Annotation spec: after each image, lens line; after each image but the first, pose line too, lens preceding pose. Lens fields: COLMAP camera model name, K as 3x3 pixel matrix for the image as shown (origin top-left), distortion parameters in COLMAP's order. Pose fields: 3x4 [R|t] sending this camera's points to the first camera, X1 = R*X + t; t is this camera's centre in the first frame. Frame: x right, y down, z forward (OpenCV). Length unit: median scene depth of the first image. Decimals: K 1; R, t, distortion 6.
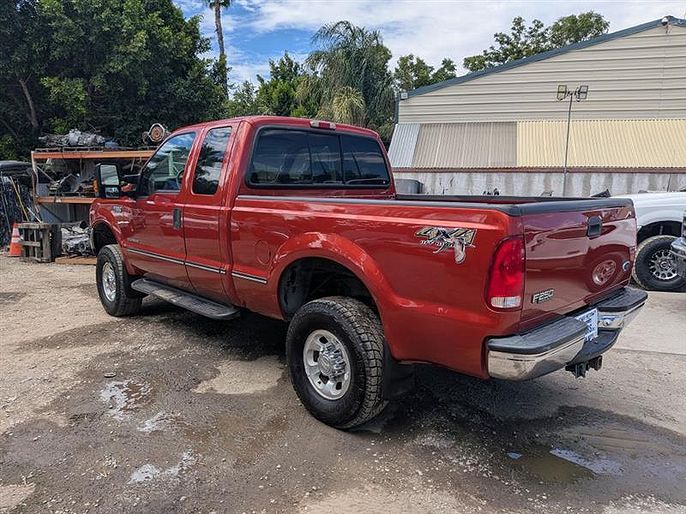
lens RADIAL K [[528.0, 0, 343.0], [0, 528.0, 257.0], [0, 0, 1]] dist [0.041807, -0.070757]
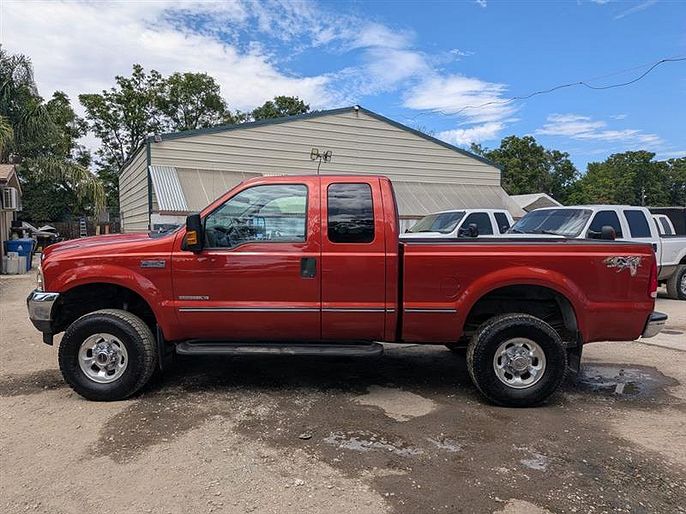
lens RADIAL K [[528.0, 0, 343.0], [0, 528.0, 257.0], [0, 0, 1]] dist [0.041807, -0.070757]
pose [[0.694974, -0.046704, 0.717517, -0.423525], [0.100871, 0.994353, -0.032979, -0.022328], [-0.711925, 0.095296, 0.695760, 0.109334]]
